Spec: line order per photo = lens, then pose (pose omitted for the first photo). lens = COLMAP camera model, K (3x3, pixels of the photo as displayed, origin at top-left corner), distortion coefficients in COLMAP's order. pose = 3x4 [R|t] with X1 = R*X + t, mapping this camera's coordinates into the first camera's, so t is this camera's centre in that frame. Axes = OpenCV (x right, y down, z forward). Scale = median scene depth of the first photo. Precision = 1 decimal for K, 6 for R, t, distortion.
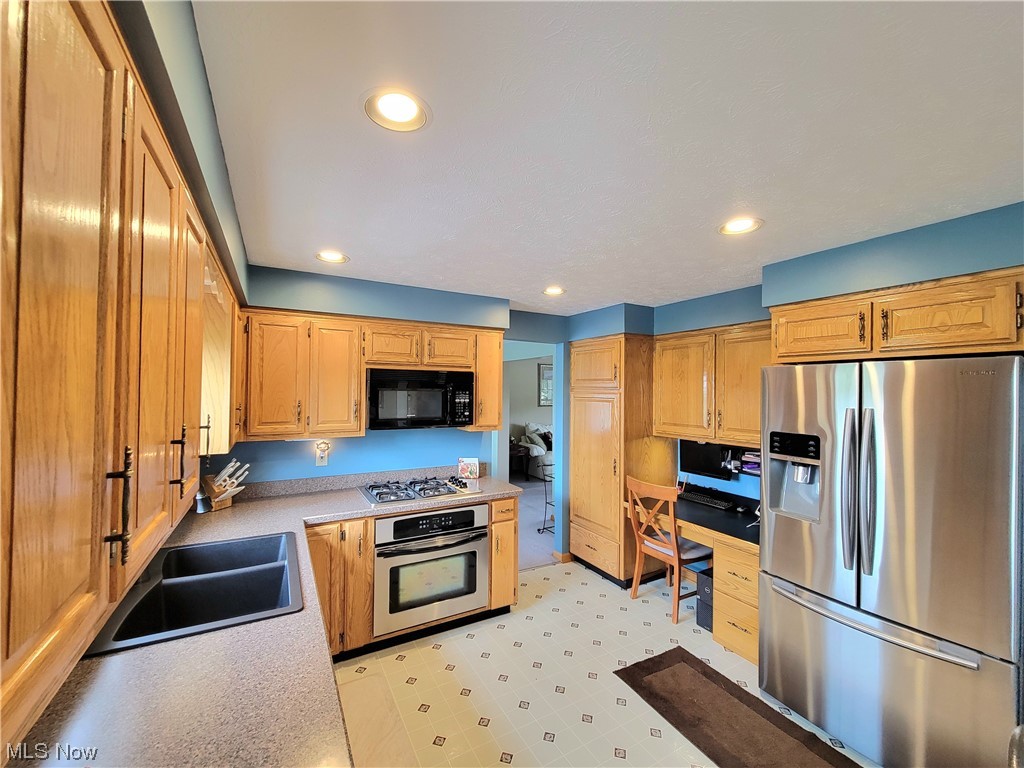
lens RADIAL K [[418.8, 0, 513.7], [0, 418.8, 386.7], [0, 0, 1]] dist [-0.001178, 0.000014]
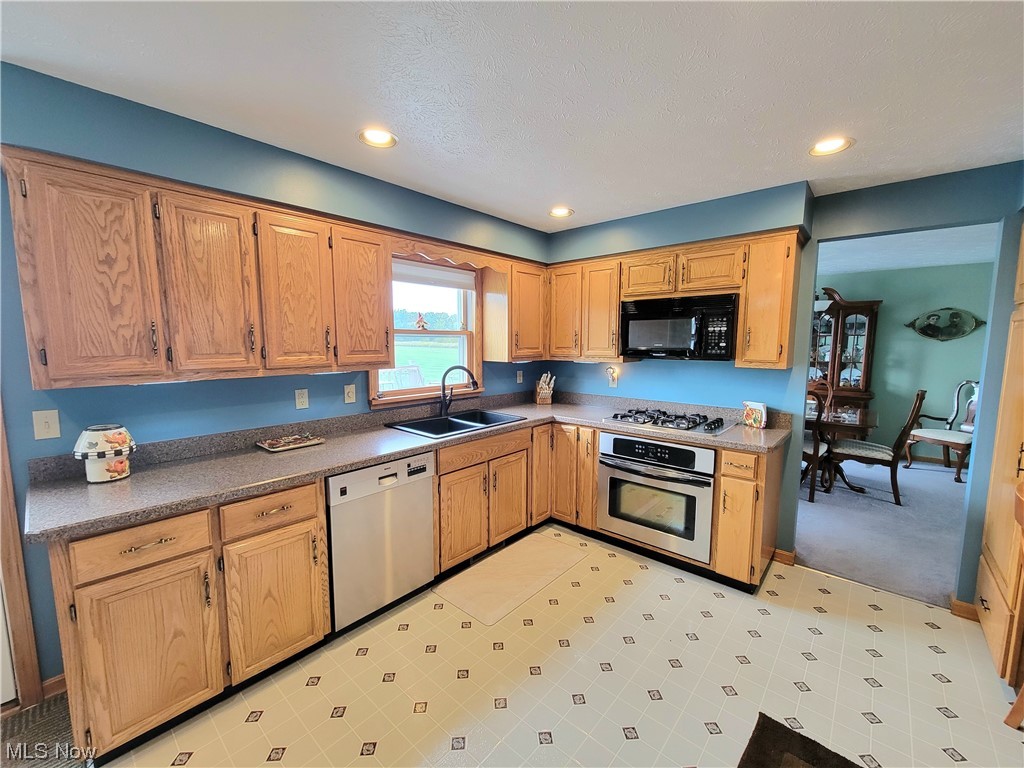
lens RADIAL K [[418.8, 0, 513.7], [0, 418.8, 386.7], [0, 0, 1]] dist [-0.001178, 0.000014]
pose [[0.327757, 0.097221, -0.939746, 0.597731], [0.010756, 0.994243, 0.106611, 0.058584], [0.944701, -0.045051, 0.324825, 0.353874]]
